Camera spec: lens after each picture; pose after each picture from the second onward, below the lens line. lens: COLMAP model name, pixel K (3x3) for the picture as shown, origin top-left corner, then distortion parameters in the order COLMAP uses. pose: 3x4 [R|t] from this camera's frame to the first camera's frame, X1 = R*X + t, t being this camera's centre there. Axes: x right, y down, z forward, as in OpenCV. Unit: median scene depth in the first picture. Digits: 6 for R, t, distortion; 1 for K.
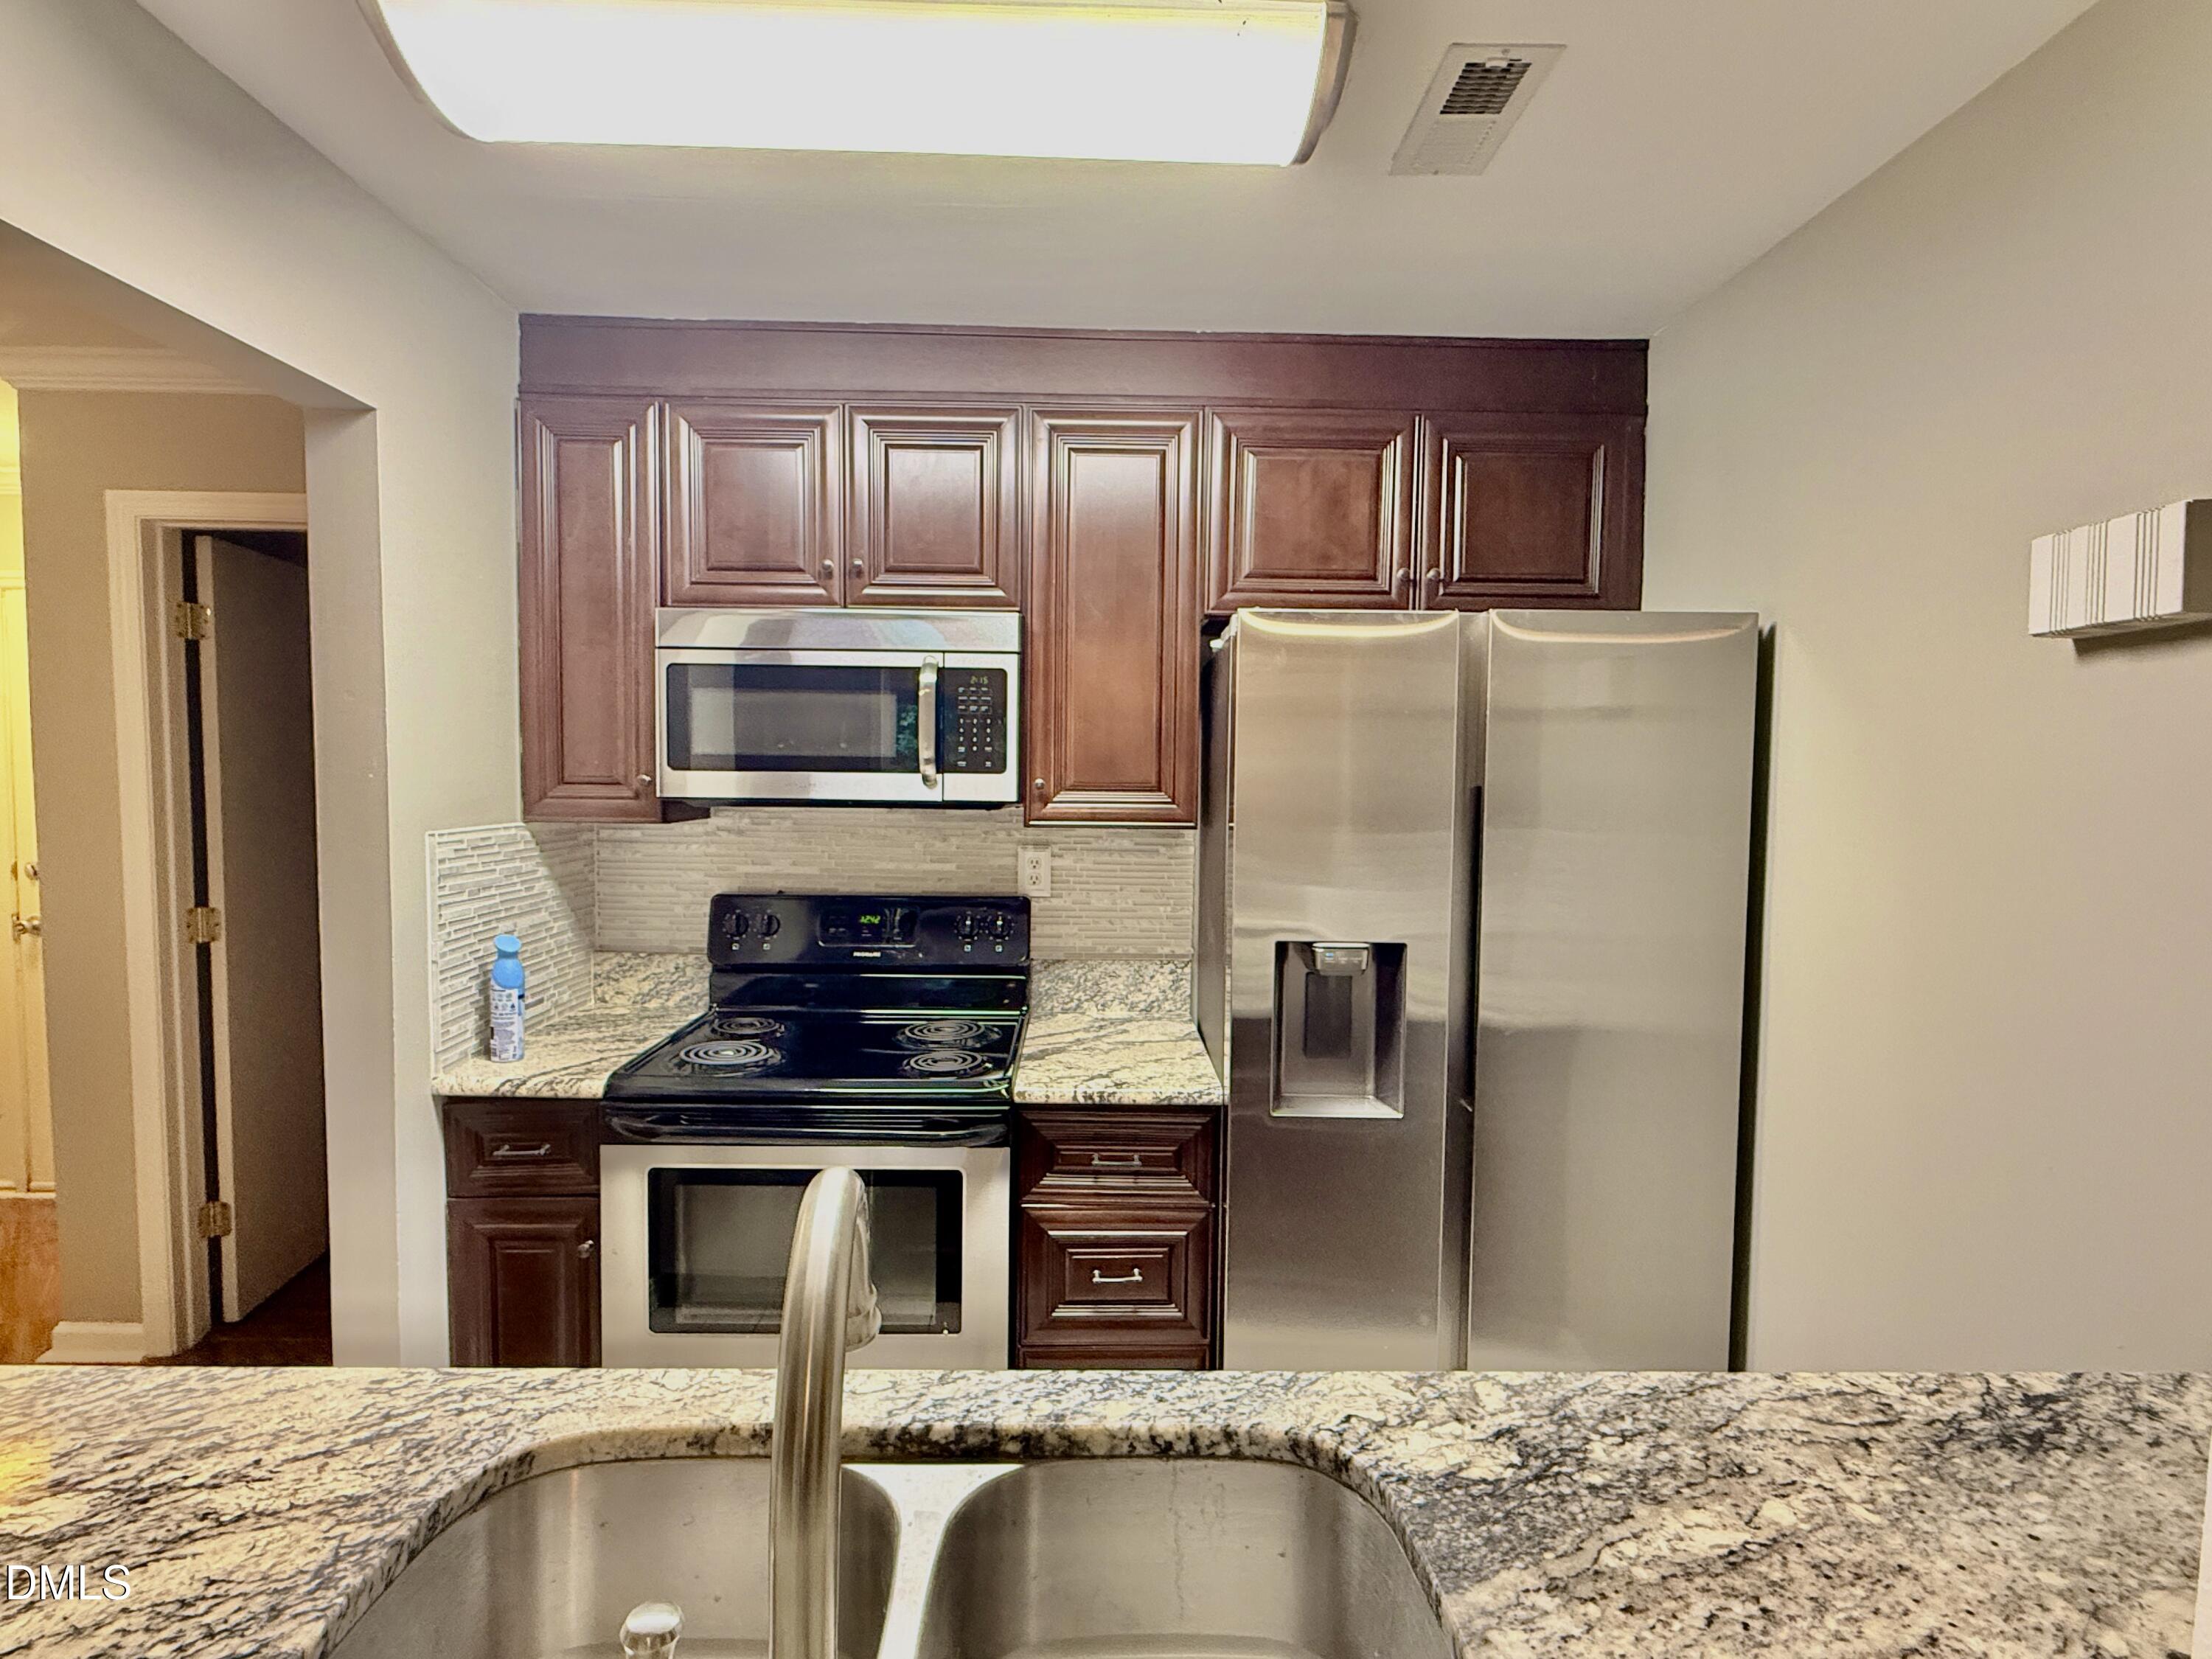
lens RADIAL K [[1074.6, 0, 1101.2], [0, 1074.6, 827.1], [0, 0, 1]] dist [0.000103, -0.000778]
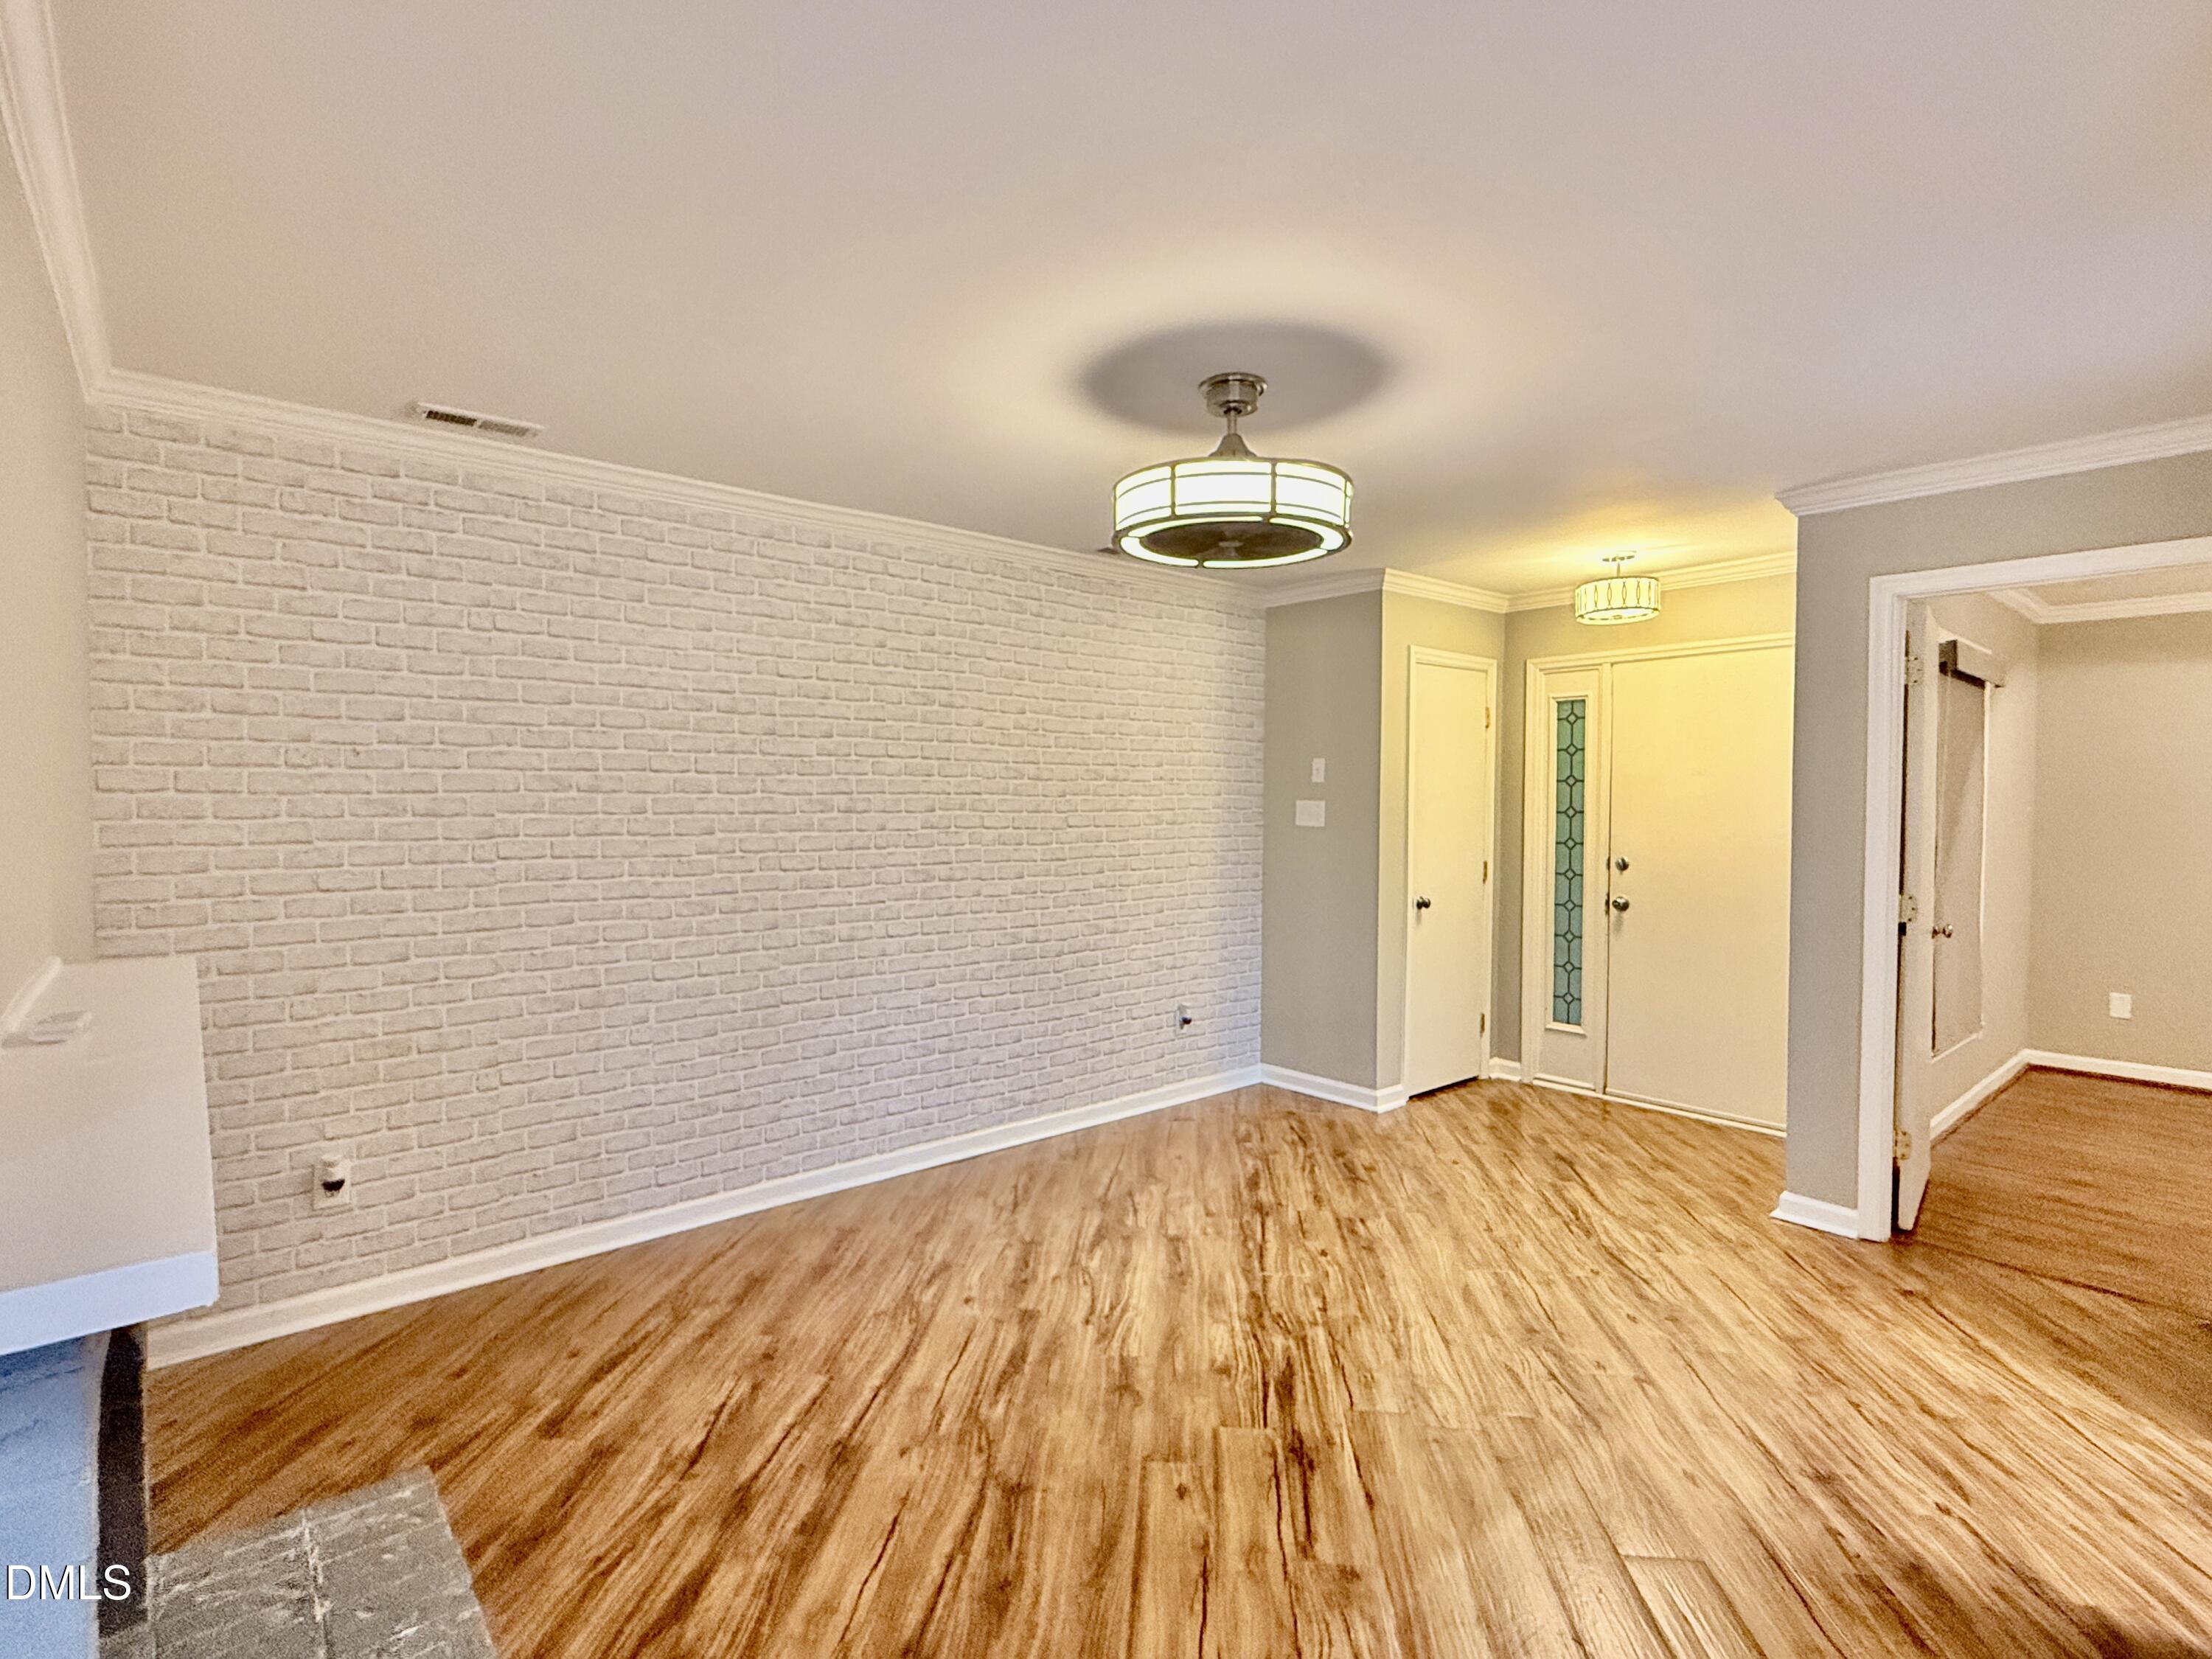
lens RADIAL K [[1074.6, 0, 1102.9], [0, 1074.6, 828.9], [0, 0, 1]] dist [0.000103, -0.000778]
pose [[0.638790, 0.014961, -0.769236, -1.393729], [-0.036215, 0.999287, -0.010638, 0.135787], [0.768528, 0.034654, 0.638877, -1.623562]]
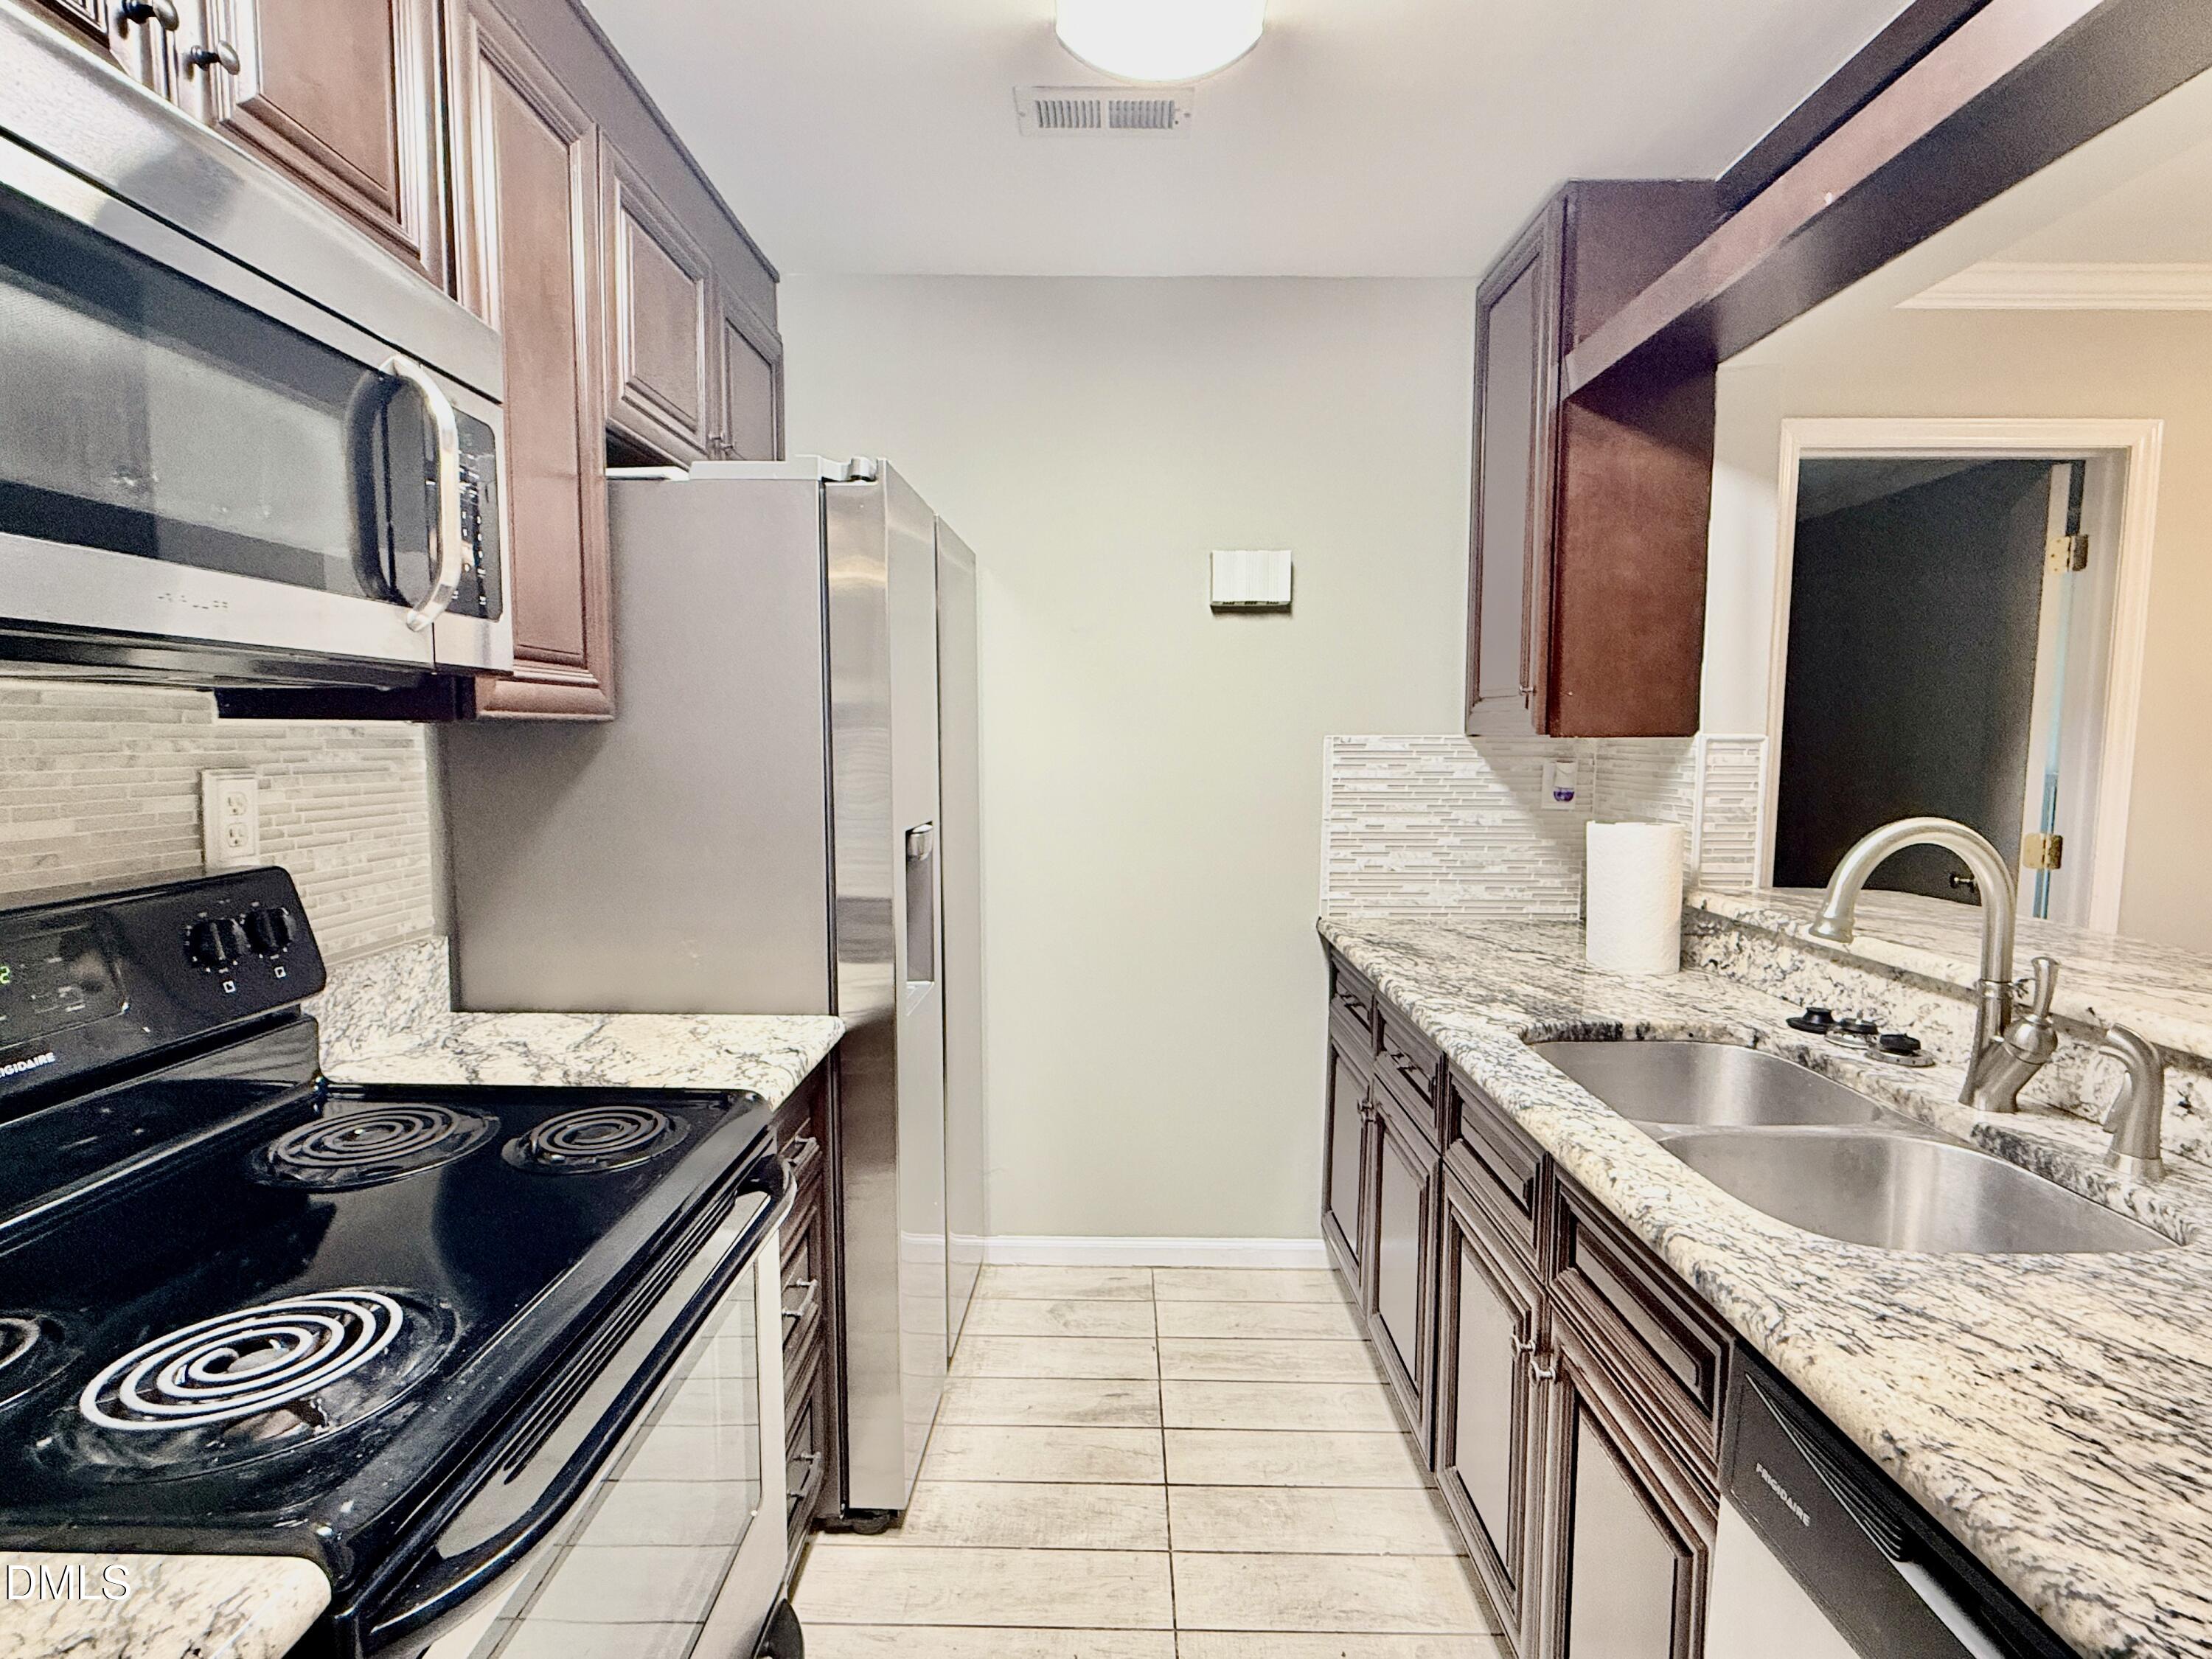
lens RADIAL K [[1074.6, 0, 1097.4], [0, 1074.6, 830.5], [0, 0, 1]] dist [0.000103, -0.000778]
pose [[0.033975, -0.100872, 0.994319, -1.587423], [0.045054, 0.994037, 0.099304, 0.041620], [-0.998407, 0.041424, 0.038317, 1.662773]]
